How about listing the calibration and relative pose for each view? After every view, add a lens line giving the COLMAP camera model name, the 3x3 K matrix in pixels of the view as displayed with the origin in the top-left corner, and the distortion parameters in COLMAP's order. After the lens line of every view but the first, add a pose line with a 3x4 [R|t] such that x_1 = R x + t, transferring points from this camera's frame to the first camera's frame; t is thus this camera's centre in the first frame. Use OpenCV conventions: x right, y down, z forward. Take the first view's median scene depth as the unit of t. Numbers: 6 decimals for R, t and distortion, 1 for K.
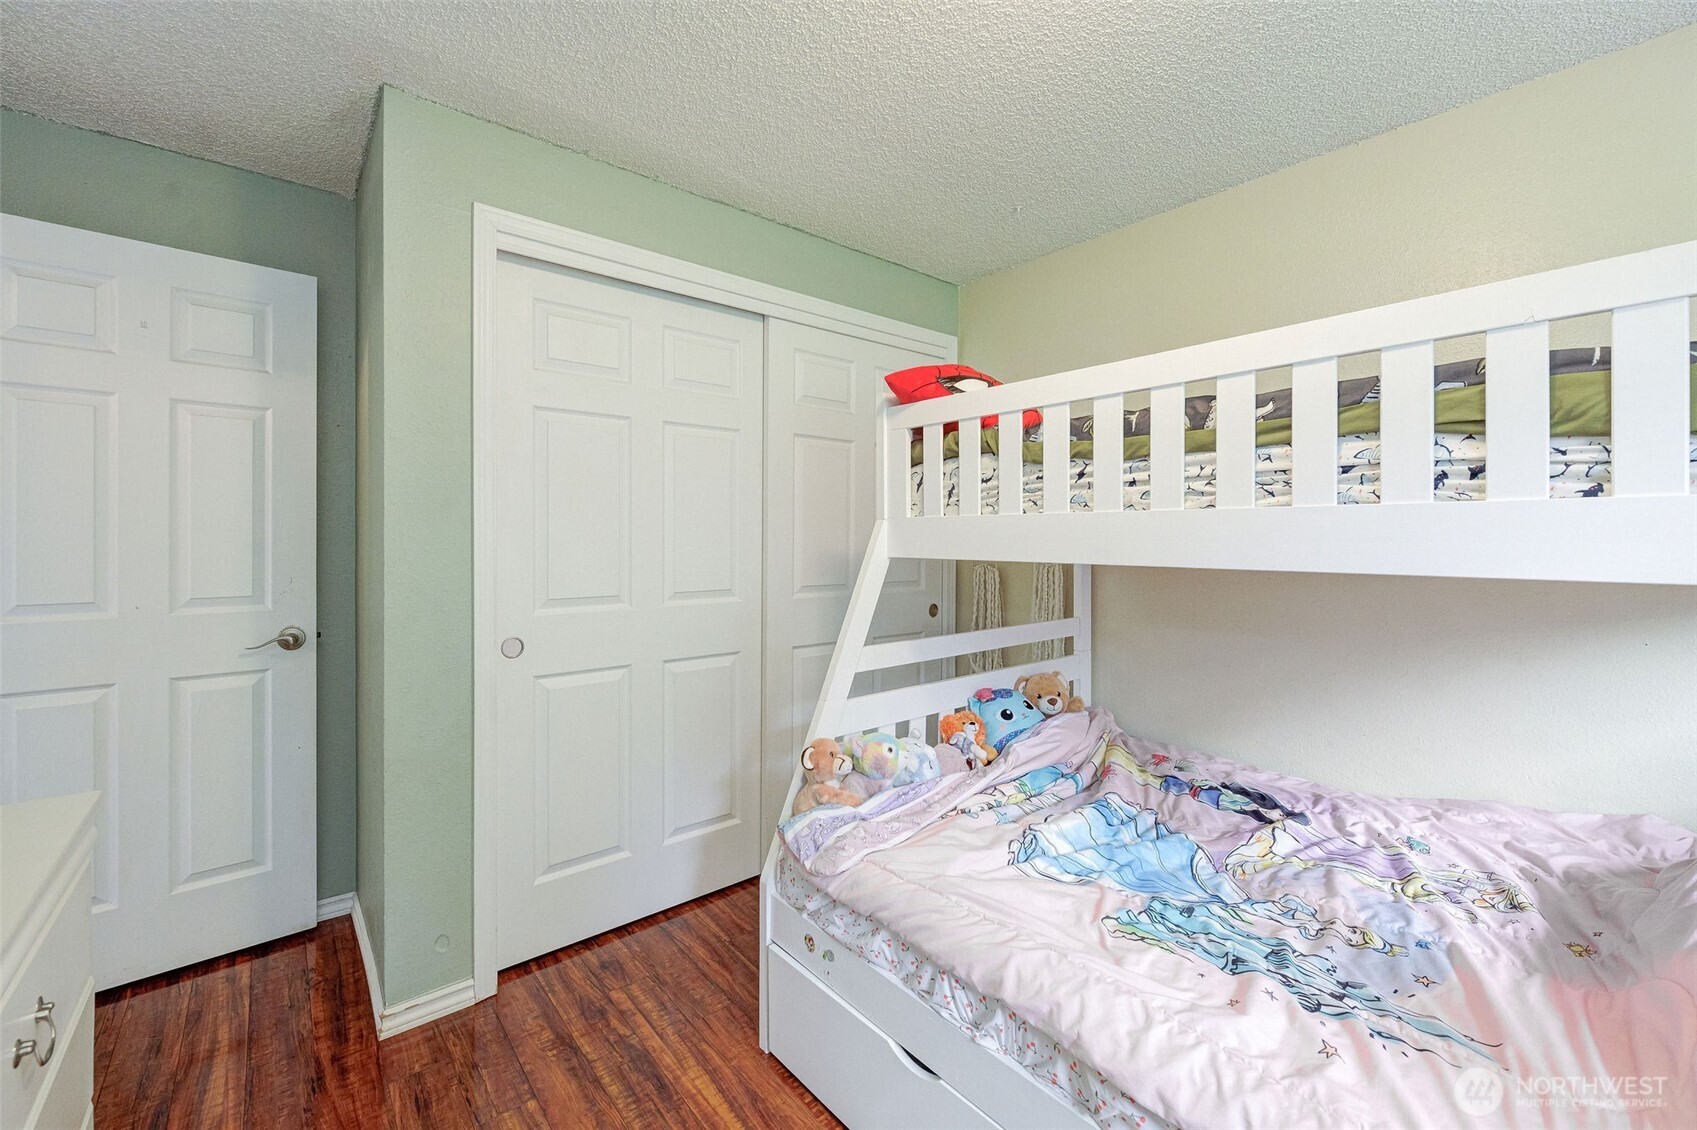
lens RADIAL K [[713.3, 0, 837.6], [0, 713.3, 531.5], [0, 0, 1]] dist [0.001407, -0.002890]
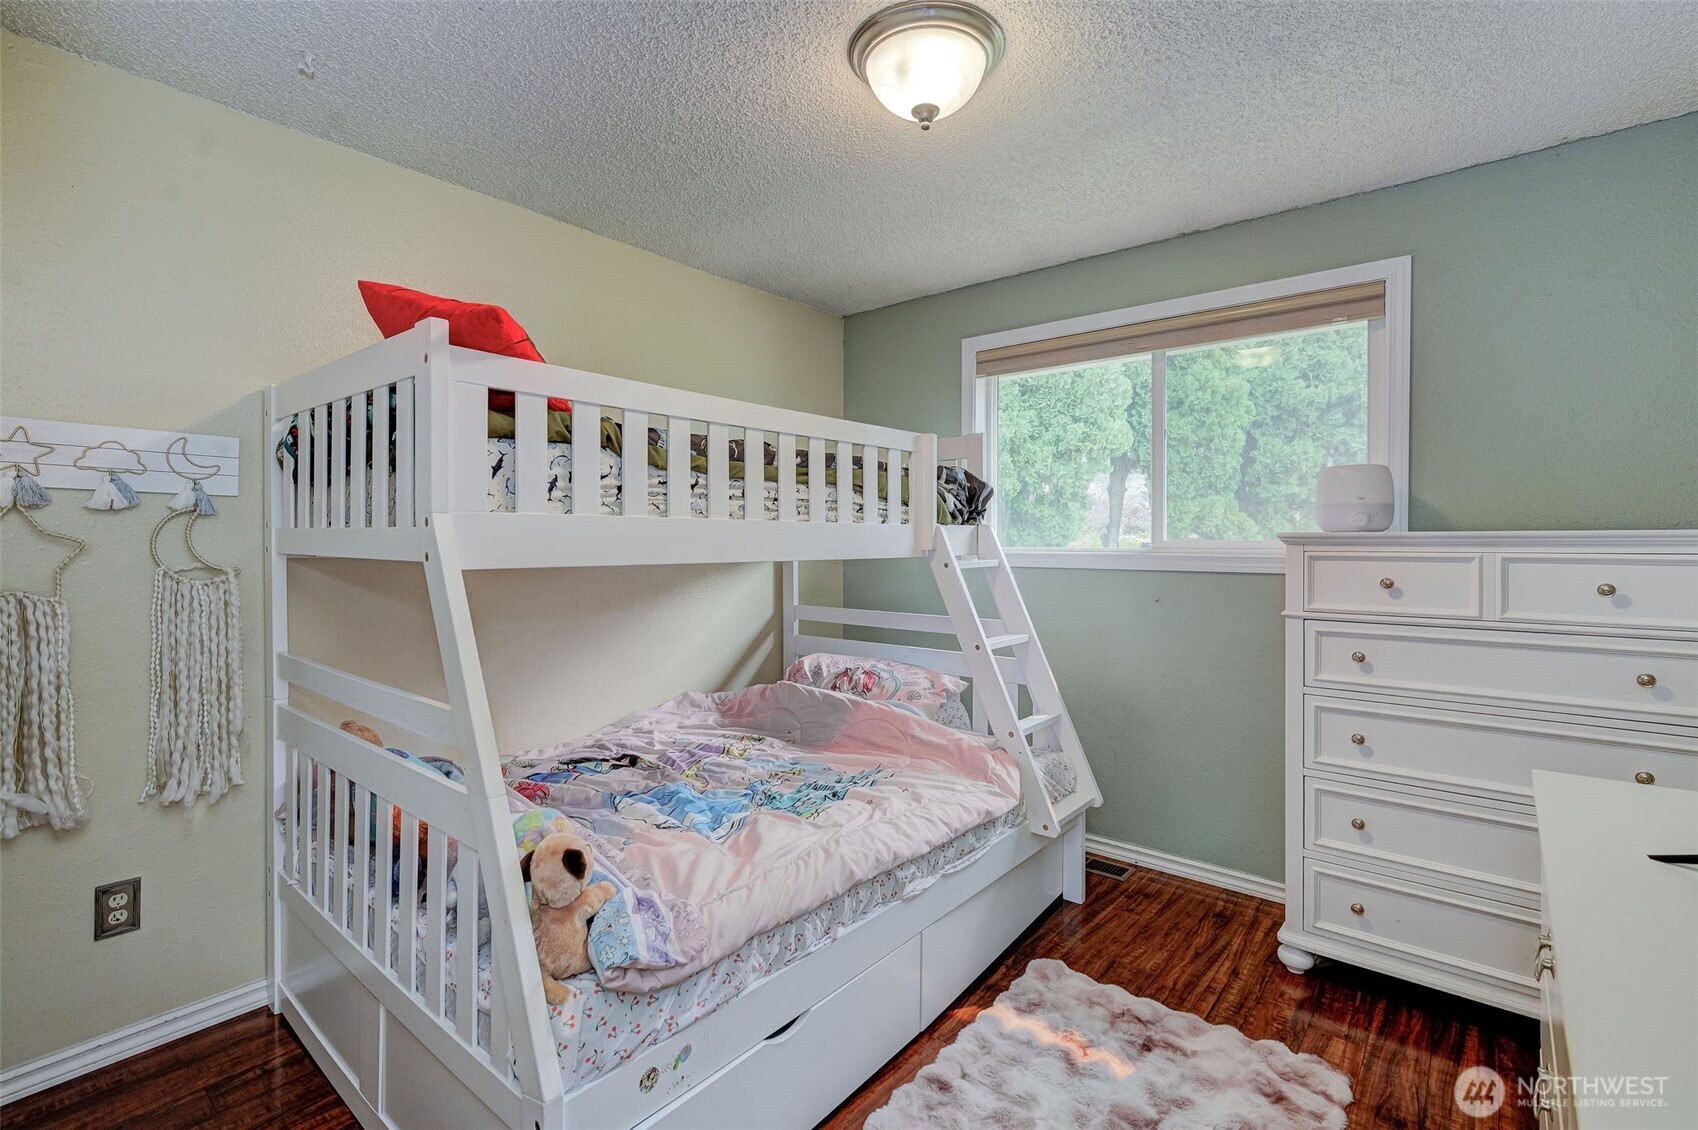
lens RADIAL K [[771.5, 0, 846.9], [0, 771.5, 551.5], [0, 0, 1]] dist [0.004729, -0.002075]
pose [[-0.200923, -0.007694, 0.979577, -0.932141], [-0.001872, 0.999970, 0.007470, 0.017074], [-0.979605, -0.000333, -0.200932, 1.026293]]
